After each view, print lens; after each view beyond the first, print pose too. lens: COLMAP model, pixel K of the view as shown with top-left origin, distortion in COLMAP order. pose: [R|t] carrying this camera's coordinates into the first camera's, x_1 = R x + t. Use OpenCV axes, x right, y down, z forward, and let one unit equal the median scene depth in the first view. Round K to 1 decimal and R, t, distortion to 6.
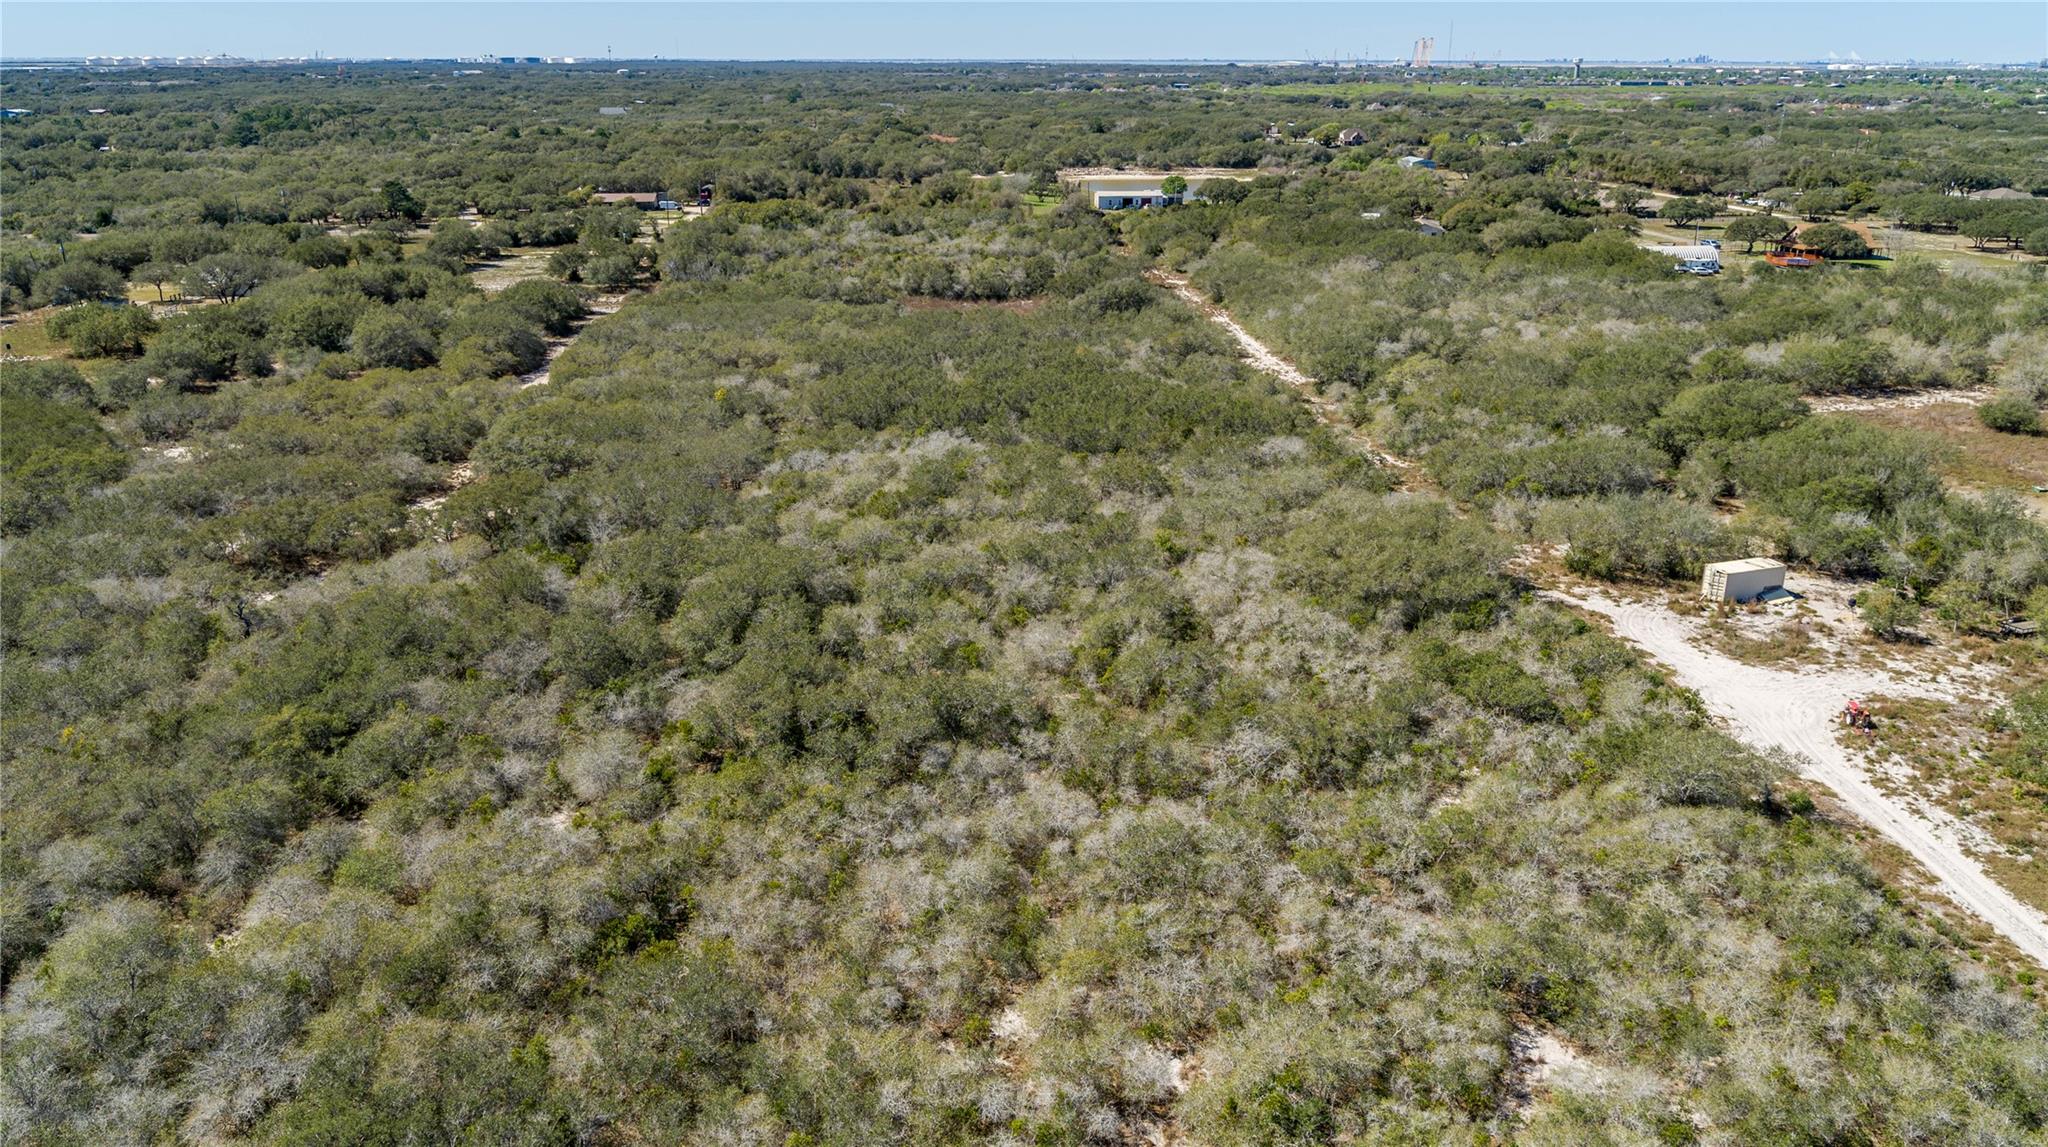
lens RADIAL K [[1442.2, 0, 1024.0], [0, 1442.2, 573.5], [0, 0, 1]] dist [-0.001162, -0.002989]
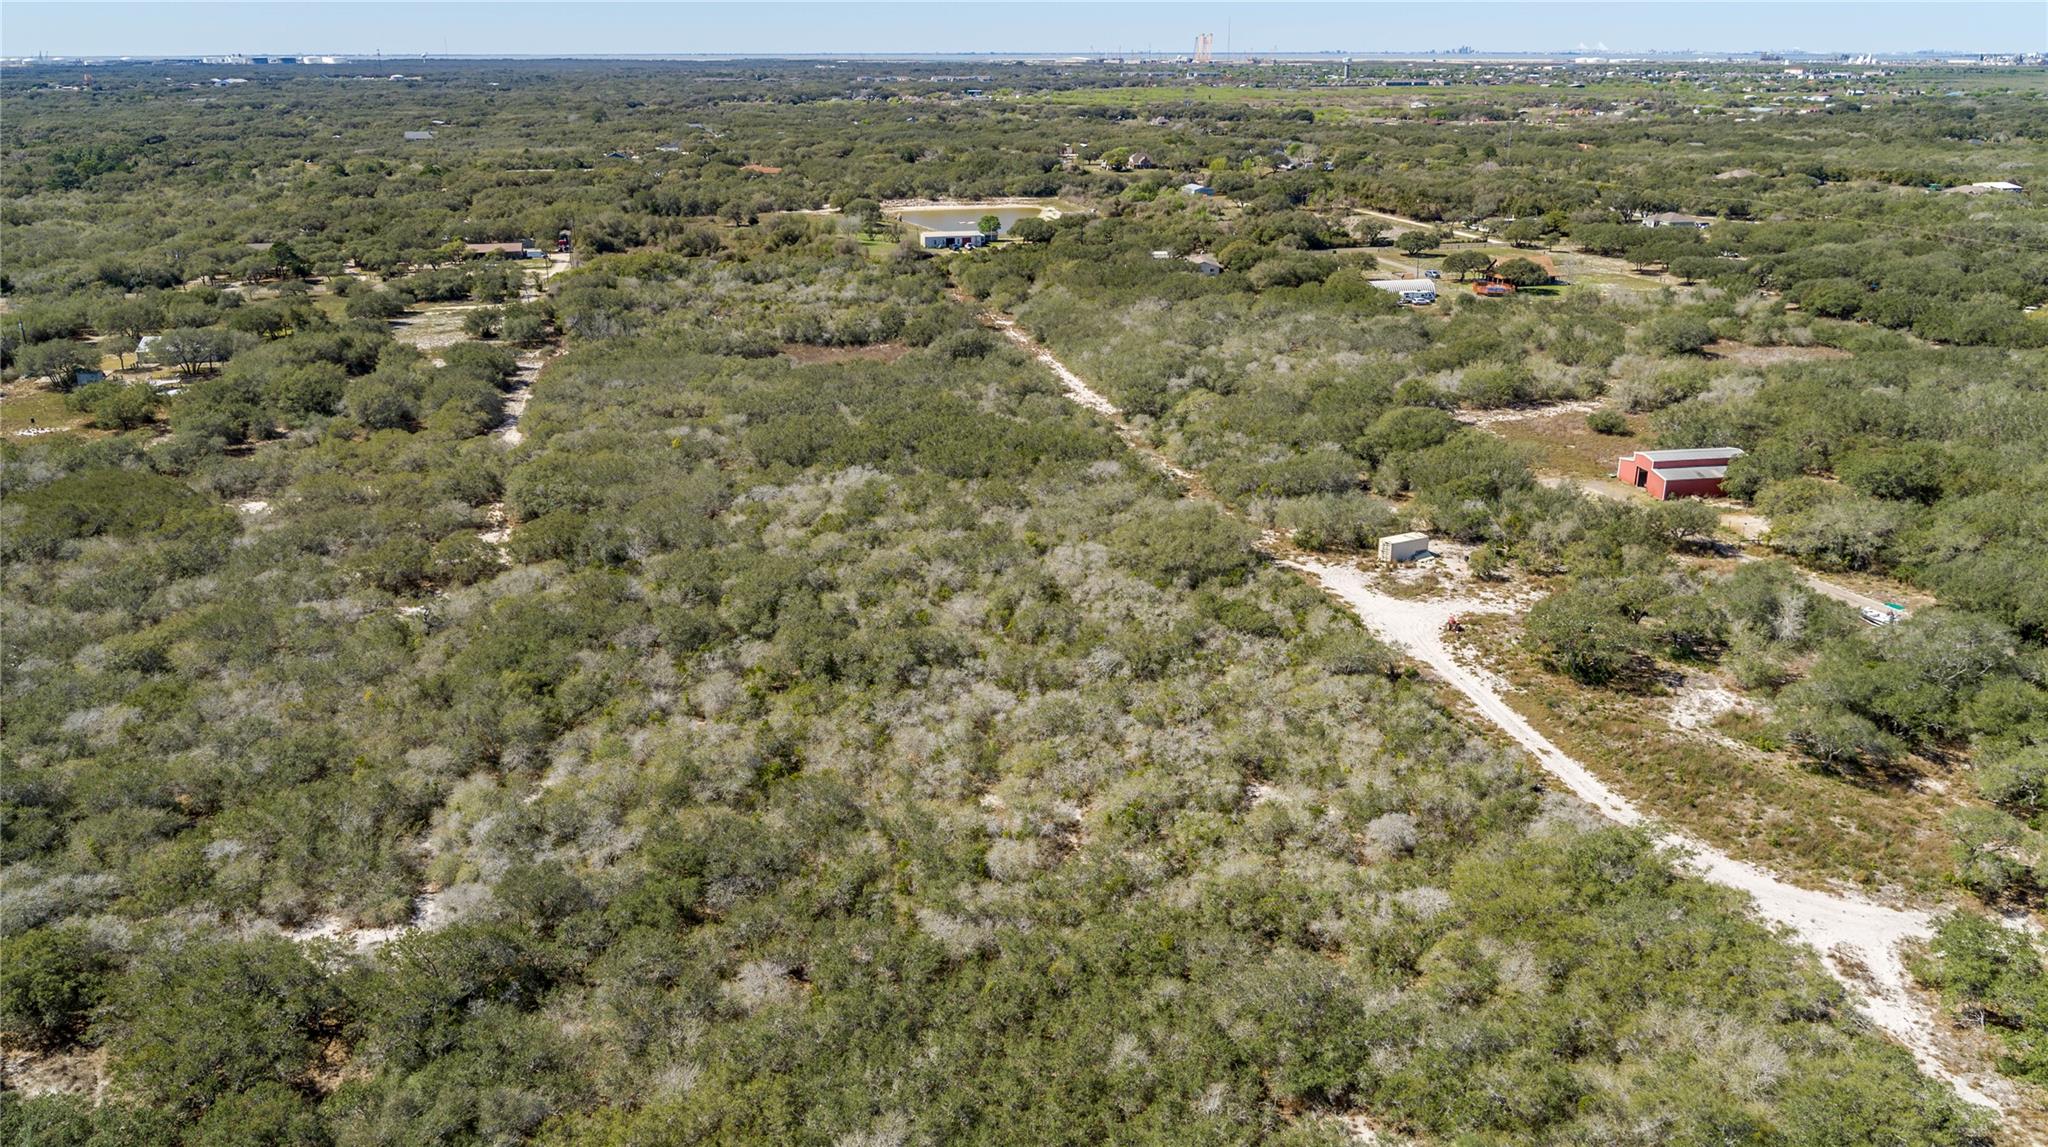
lens RADIAL K [[1442.2, 0, 1024.0], [0, 1442.2, 573.5], [0, 0, 1]] dist [-0.001162, -0.002989]
pose [[0.990480, -0.051014, 0.127854, -0.090797], [0.050762, 0.998697, 0.005233, 0.003431], [-0.127954, 0.001307, 0.991779, -0.418676]]
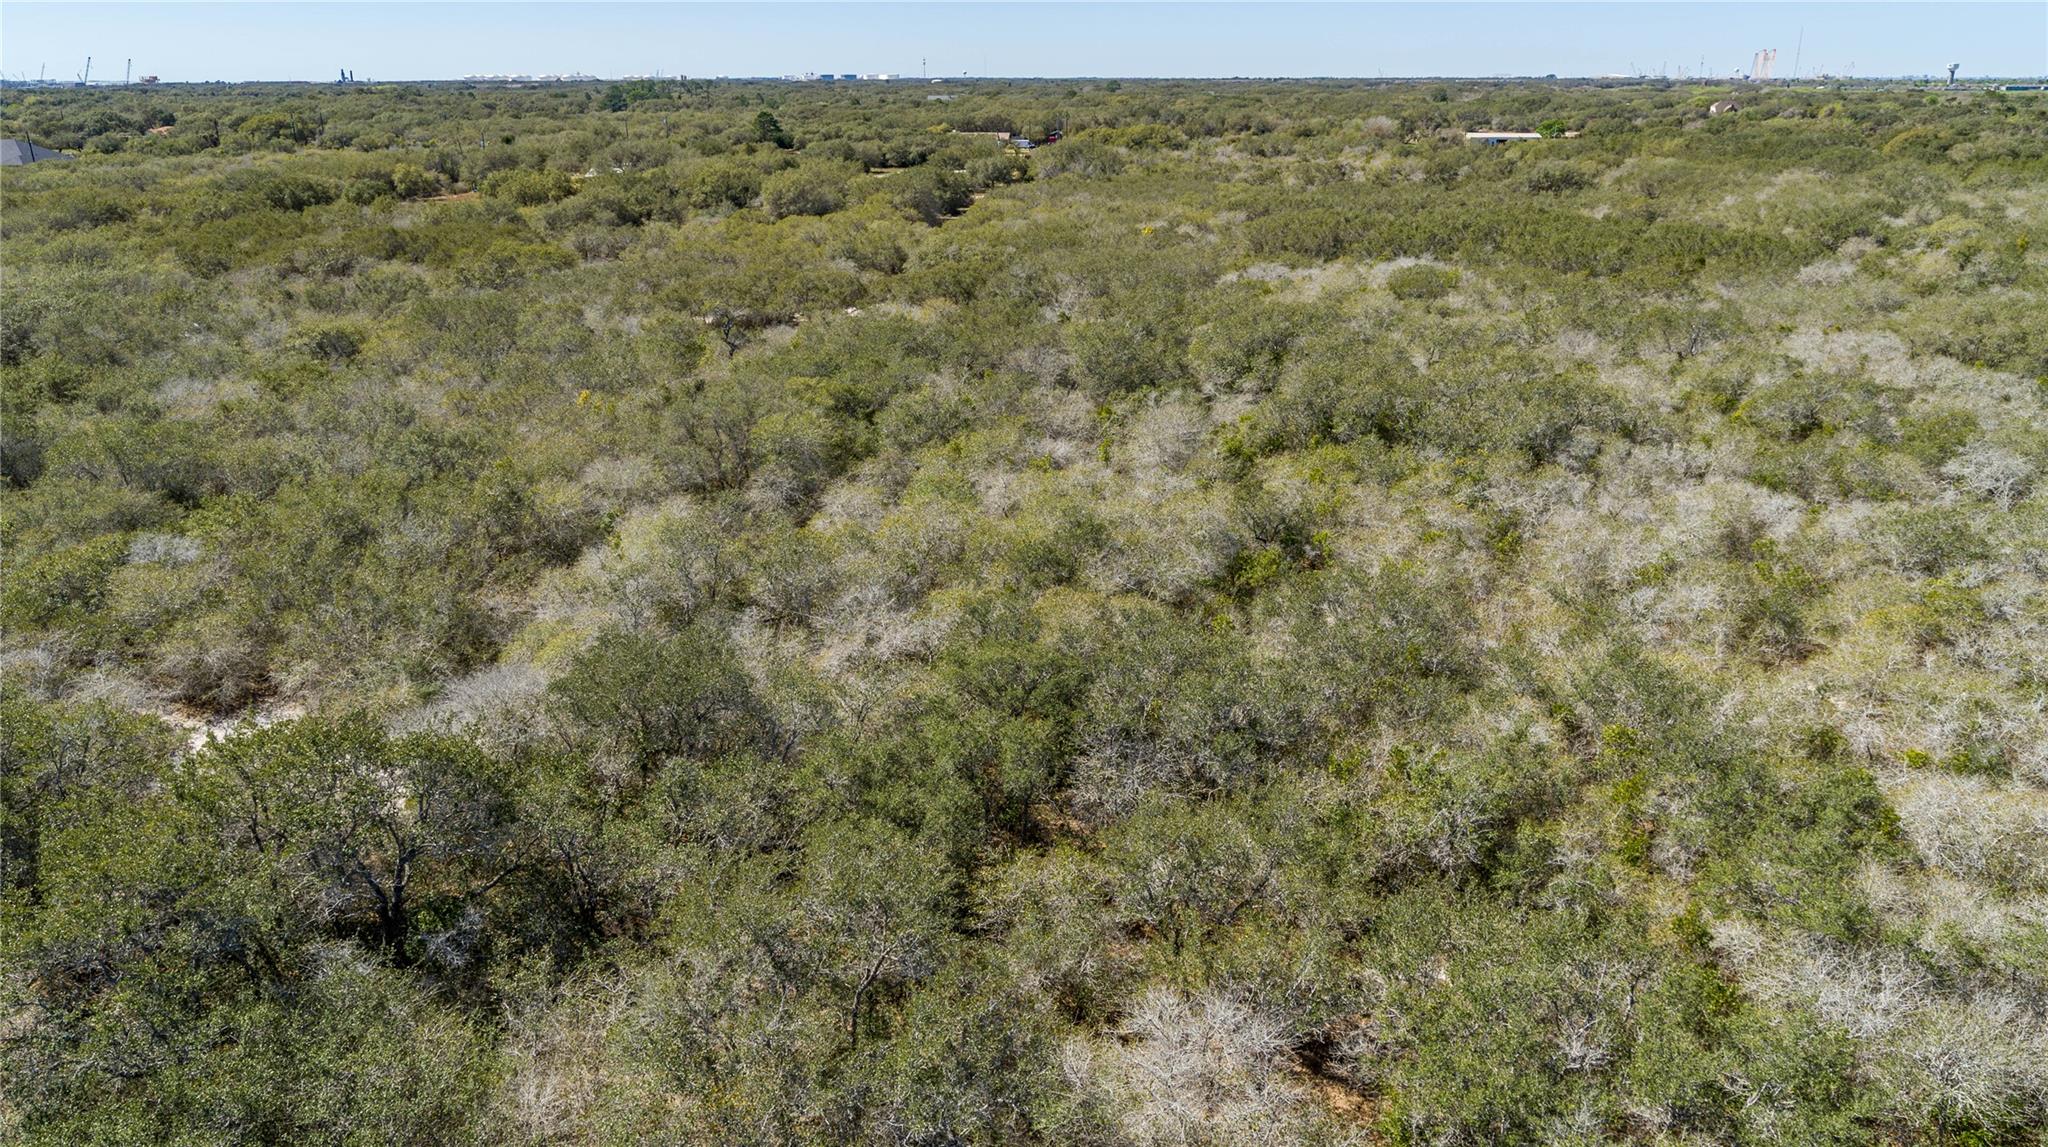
lens RADIAL K [[1442.2, 0, 1024.0], [0, 1442.2, 573.5], [0, 0, 1]] dist [-0.001162, -0.002989]
pose [[0.980671, 0.057627, -0.186986, -0.127617], [-0.059349, 0.998231, -0.003620, 0.132294], [0.186447, 0.014647, 0.982356, 0.087340]]
